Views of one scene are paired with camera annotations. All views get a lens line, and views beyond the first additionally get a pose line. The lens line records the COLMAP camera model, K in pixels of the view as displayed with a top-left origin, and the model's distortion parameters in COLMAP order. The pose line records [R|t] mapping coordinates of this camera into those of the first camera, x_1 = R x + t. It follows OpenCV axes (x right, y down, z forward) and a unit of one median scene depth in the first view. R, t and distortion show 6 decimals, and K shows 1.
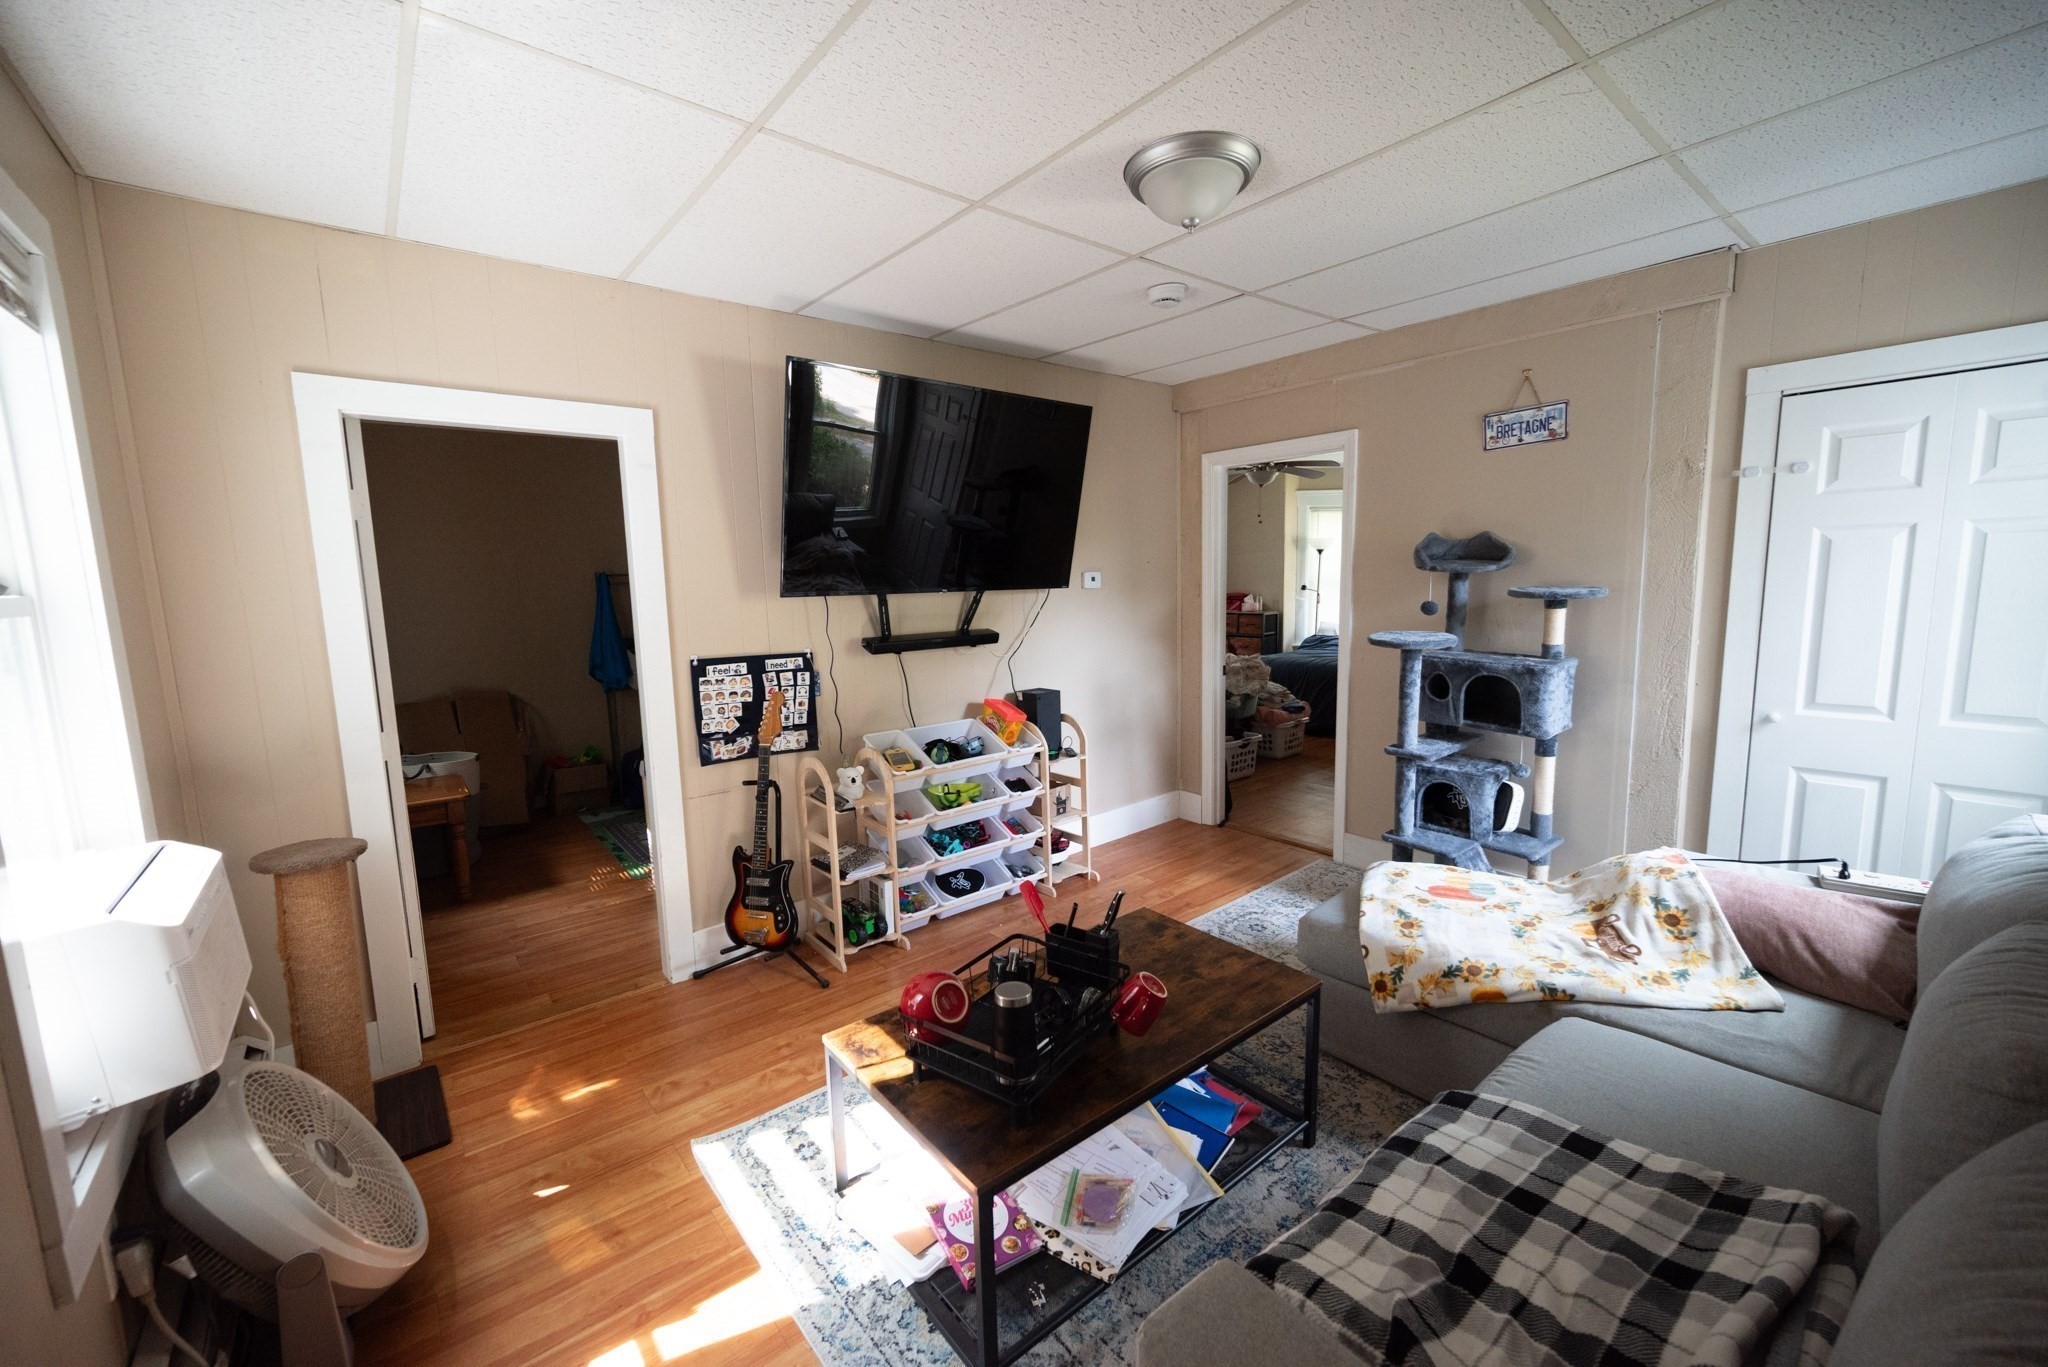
lens RADIAL K [[812.4, 0, 1028.9], [0, 812.4, 688.5], [0, 0, 1]] dist [-0.003312, -0.000396]
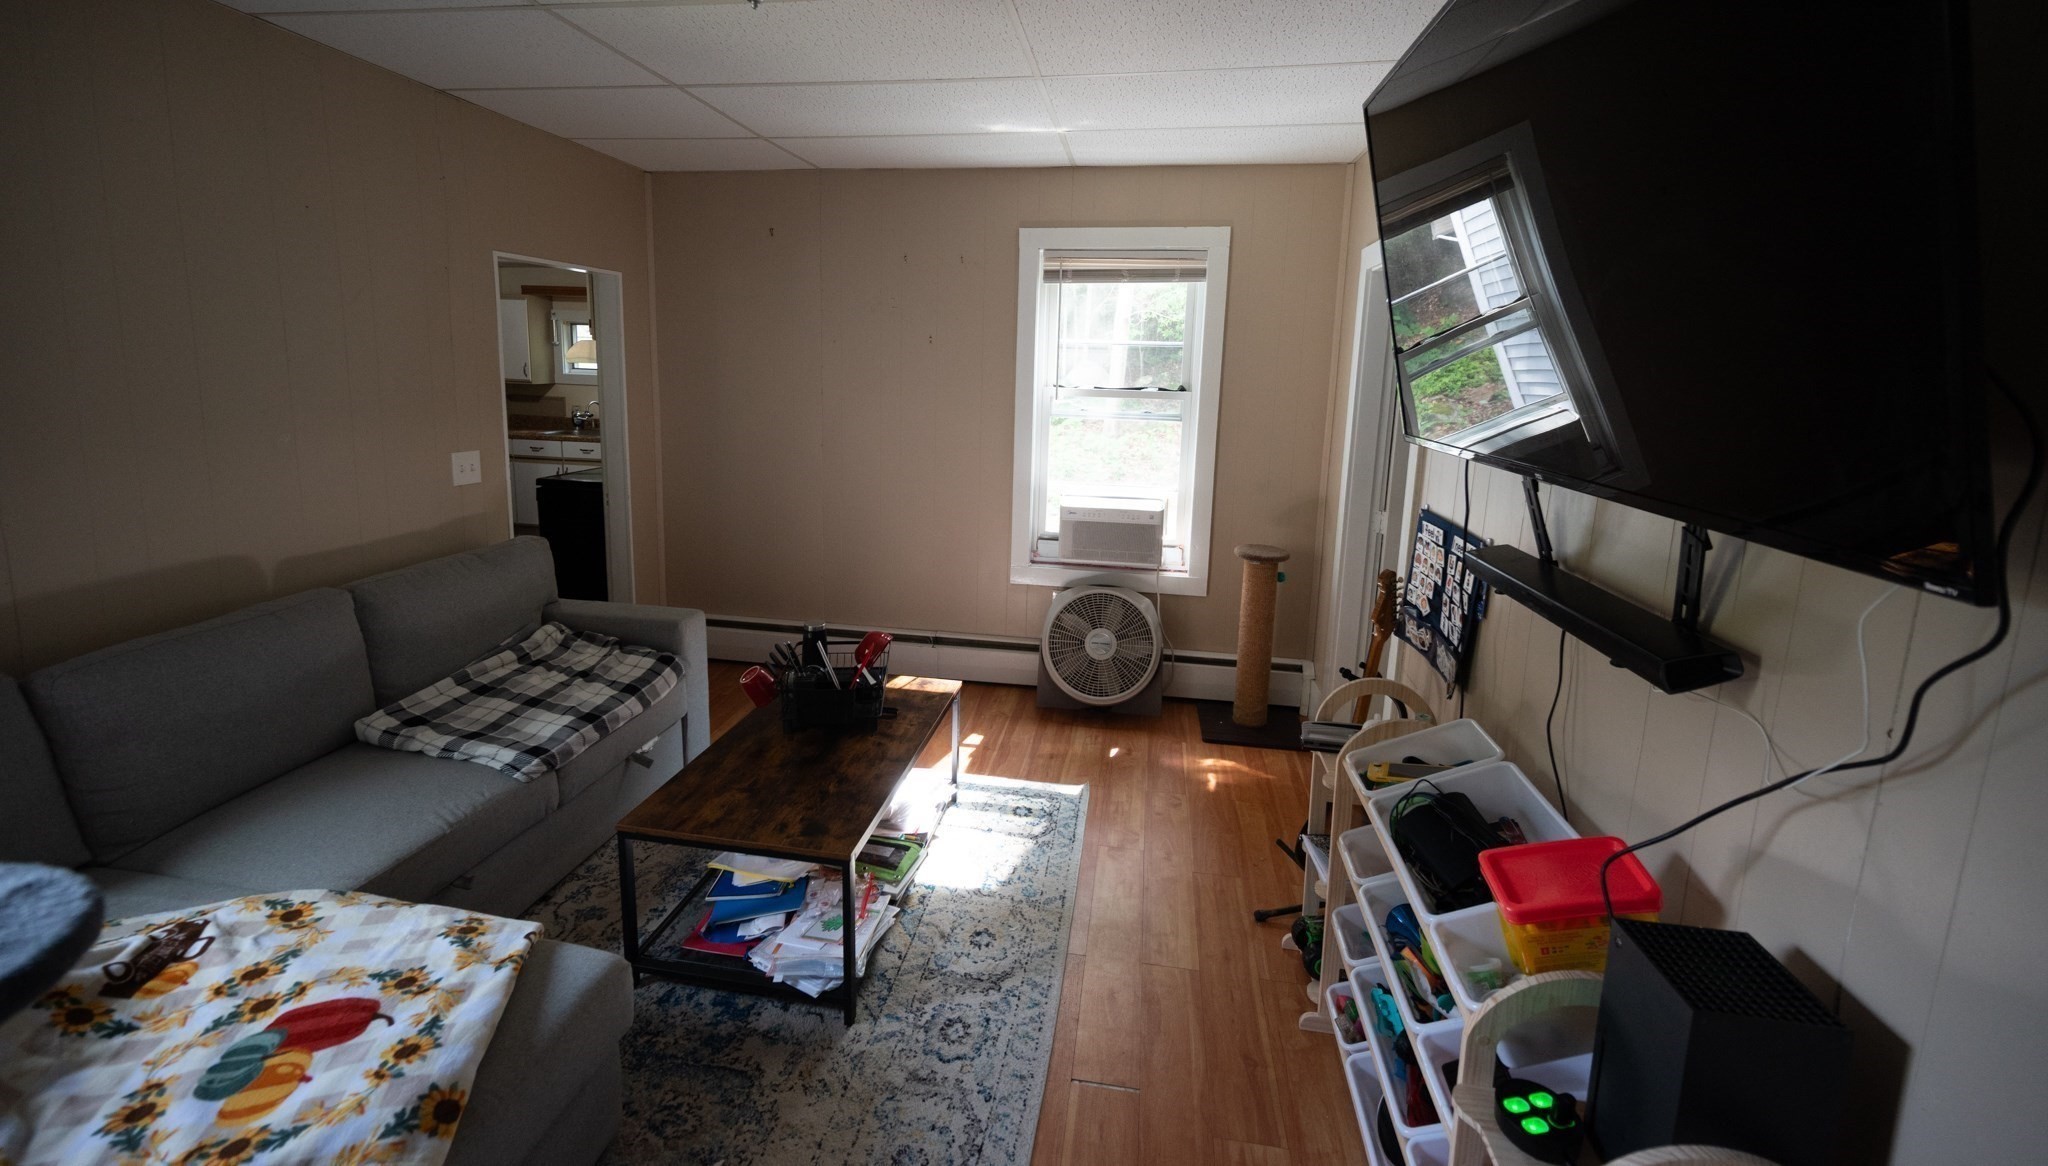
lens RADIAL K [[801.5, 0, 1019.4], [0, 801.5, 480.4], [0, 0, 1]] dist [0.003222, 0.000410]
pose [[-0.755087, 0.095781, -0.648591, 0.472885], [-0.097164, 0.961999, 0.255182, -0.267896], [0.648385, 0.255704, -0.717086, 1.543459]]
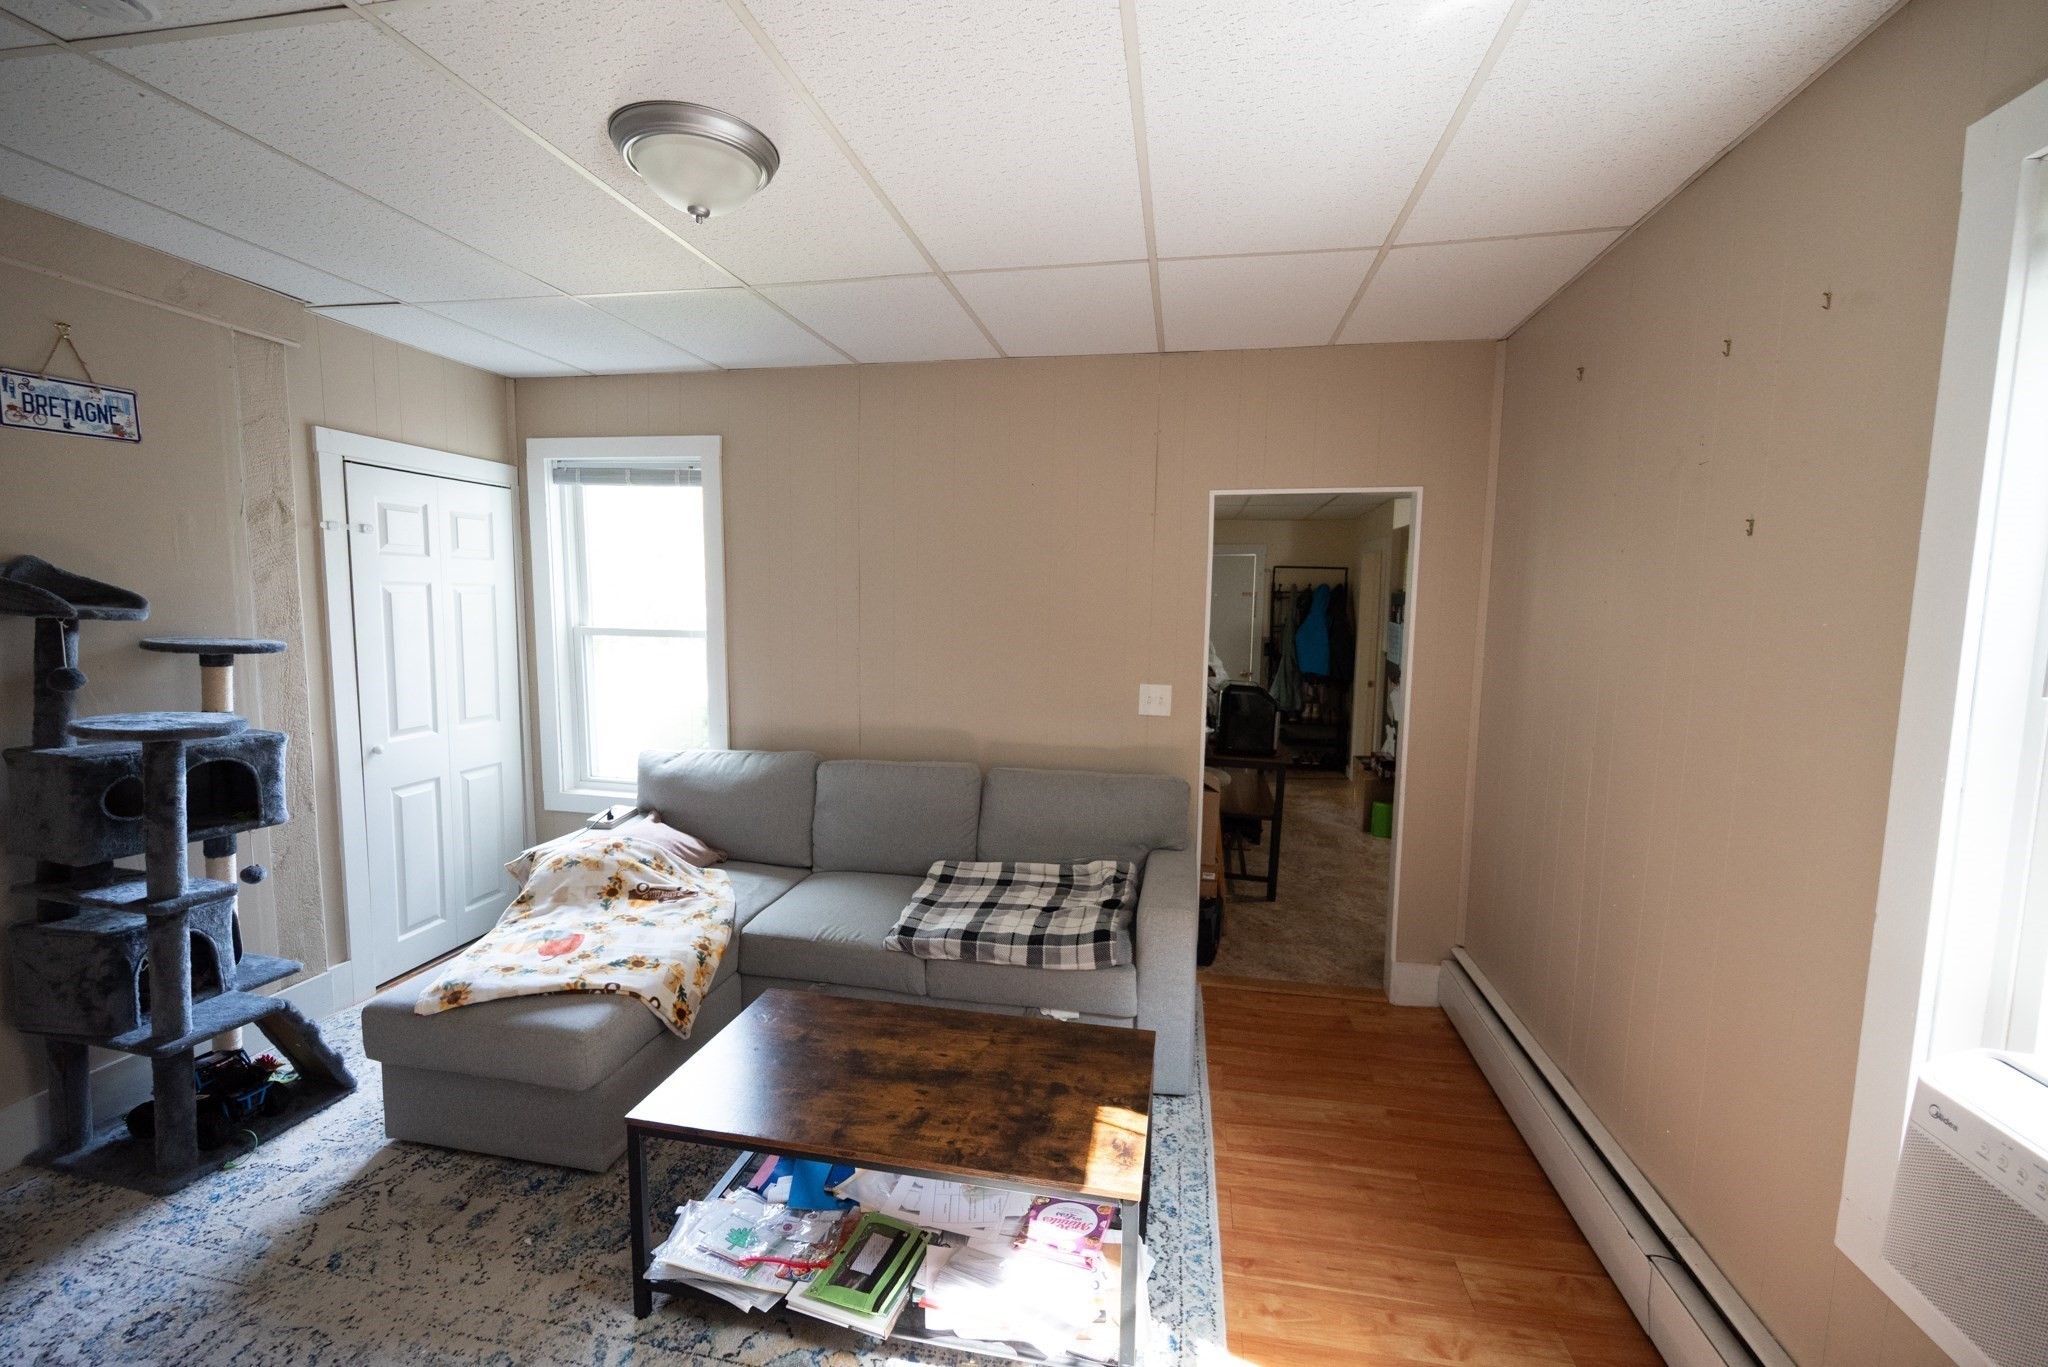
lens RADIAL K [[841.6, 0, 1031.0], [0, 841.6, 678.4], [0, 0, 1]] dist [0.001103, 0.000062]
pose [[-0.643166, -0.055310, 0.763727, -0.587527], [0.104462, 0.981725, 0.159070, -0.163588], [-0.758568, 0.182089, -0.625634, 1.114668]]
